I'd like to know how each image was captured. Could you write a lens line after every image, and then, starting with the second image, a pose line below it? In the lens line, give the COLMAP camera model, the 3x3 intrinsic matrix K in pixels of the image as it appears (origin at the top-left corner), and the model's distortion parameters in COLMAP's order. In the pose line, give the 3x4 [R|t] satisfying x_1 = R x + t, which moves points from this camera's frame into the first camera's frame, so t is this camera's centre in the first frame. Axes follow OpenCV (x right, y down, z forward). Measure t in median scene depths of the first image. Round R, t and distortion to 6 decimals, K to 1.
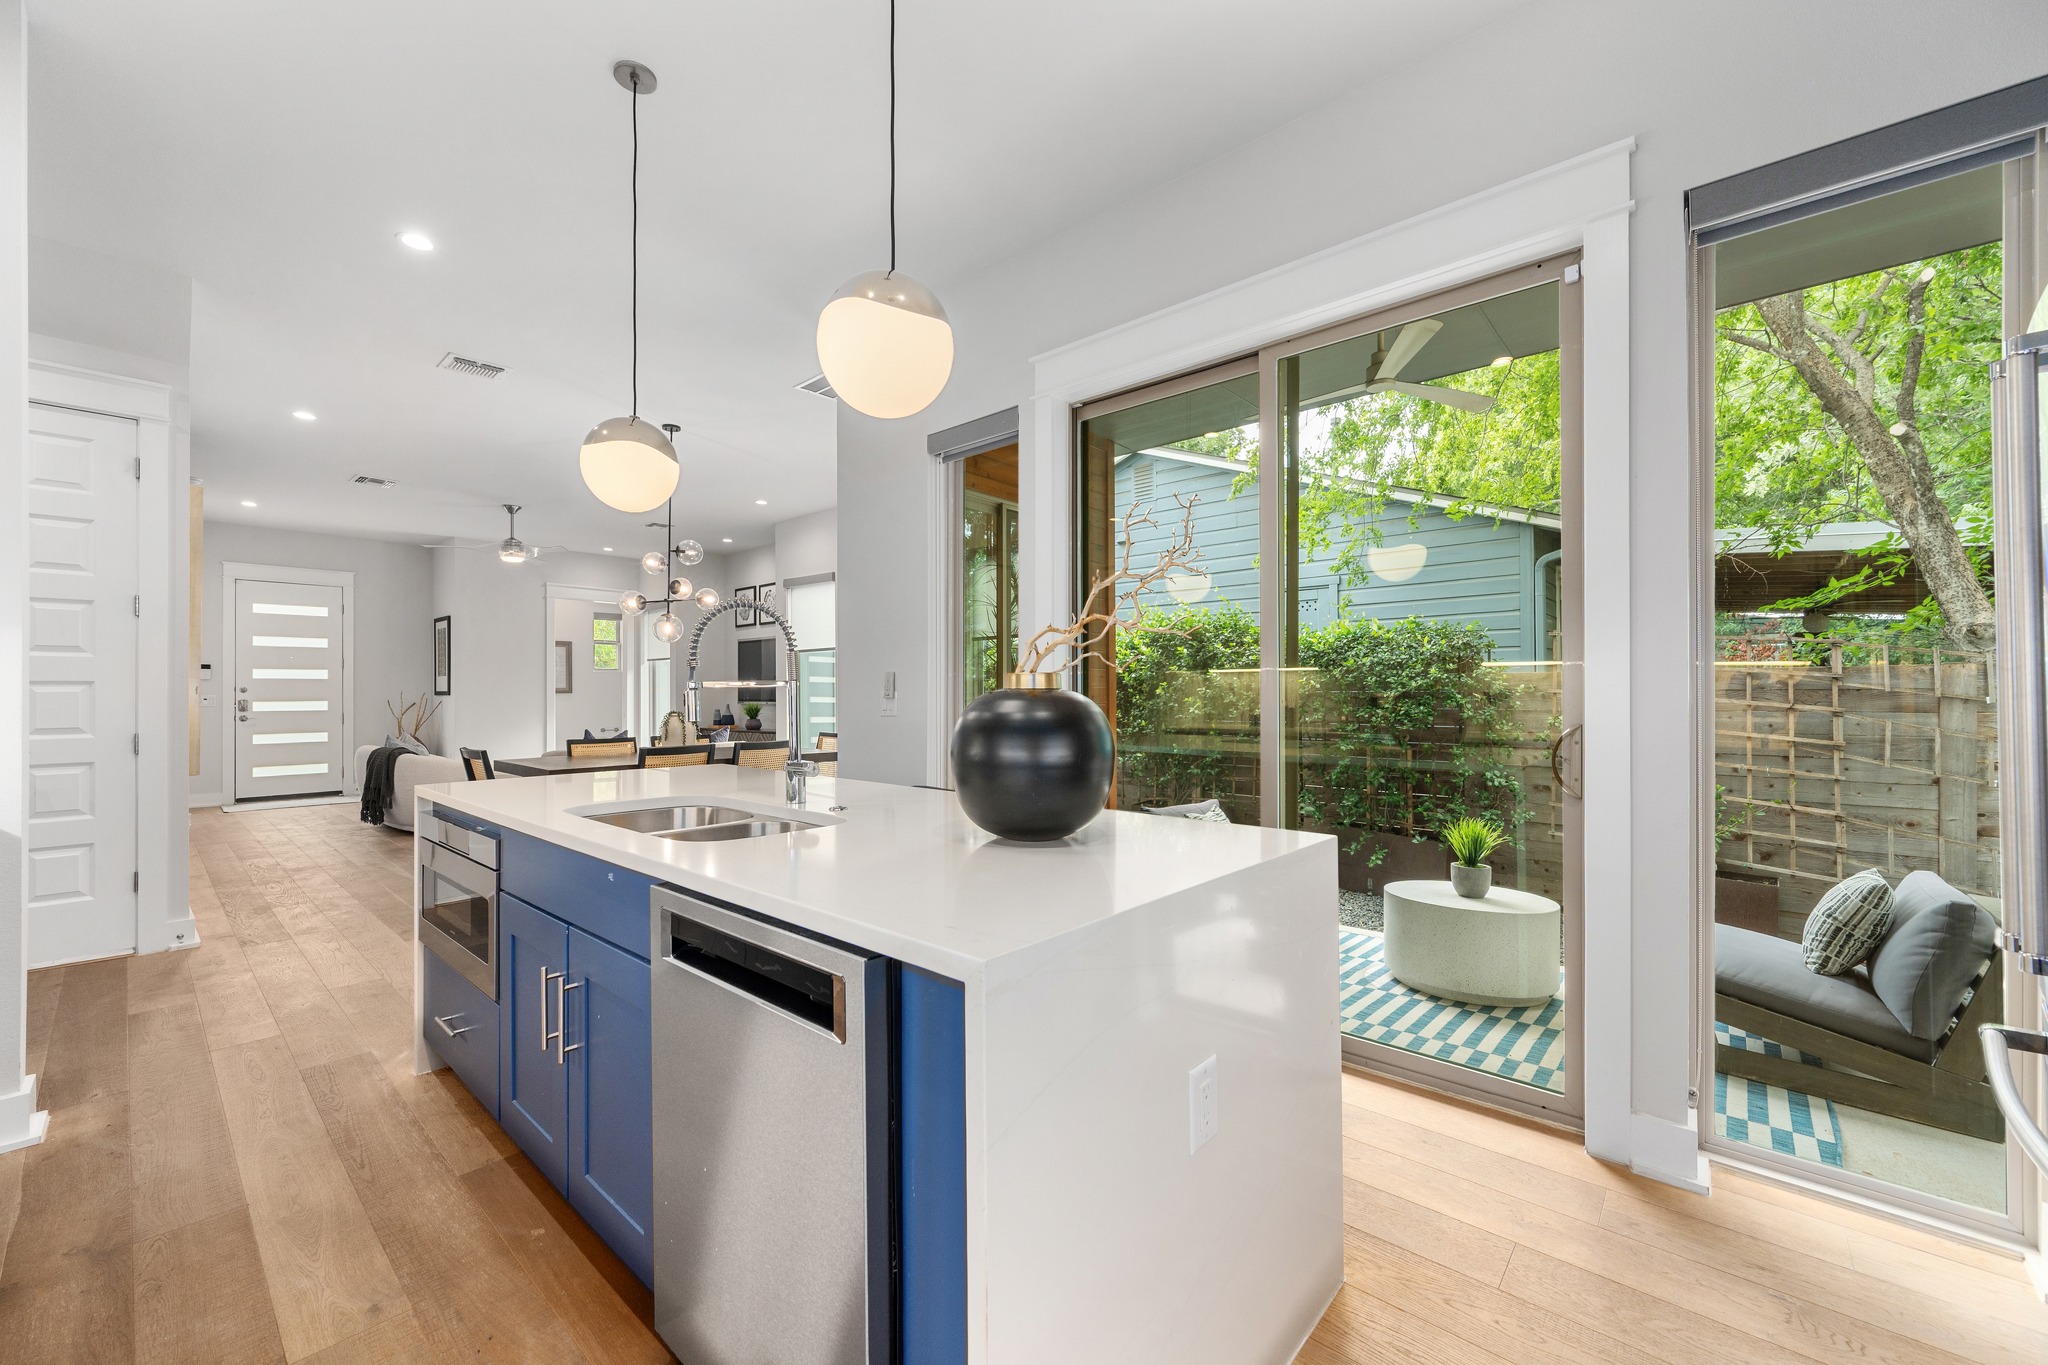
lens RADIAL K [[785.3, 0, 1013.1], [0, 785.3, 687.7], [0, 0, 1]] dist [-0.001783, -0.000205]
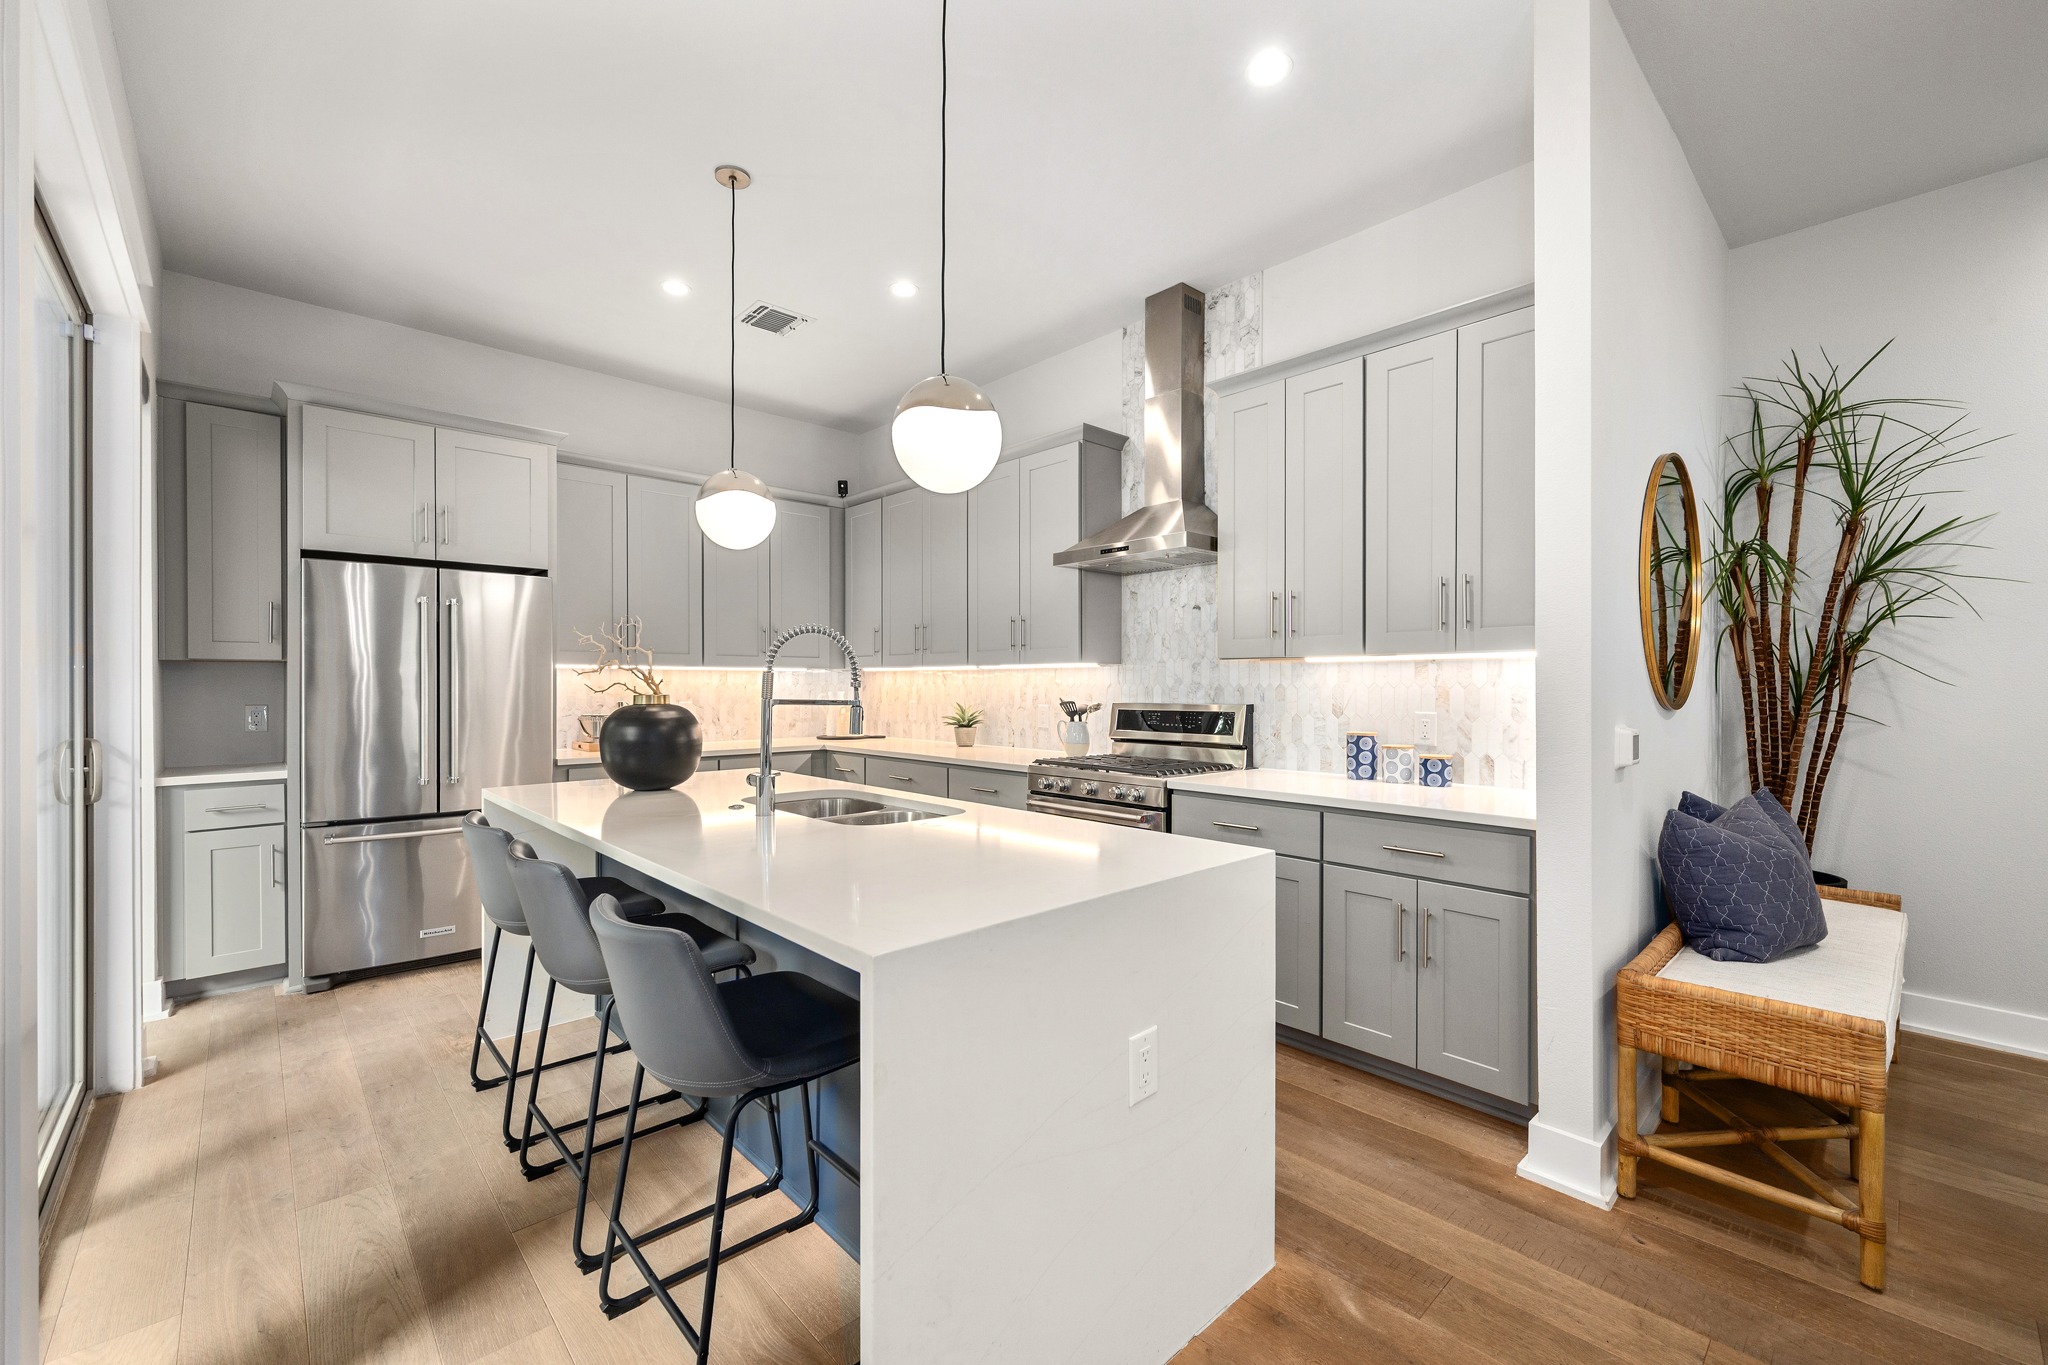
lens RADIAL K [[841.1, 0, 1026.8], [0, 841.1, 687.6], [0, 0, 1]] dist [0.001023, 0.000354]
pose [[-0.995645, 0.000495, 0.093227, -0.164931], [0.000091, 0.999991, -0.004338, -0.003054], [-0.093228, -0.004311, -0.995635, 0.469018]]
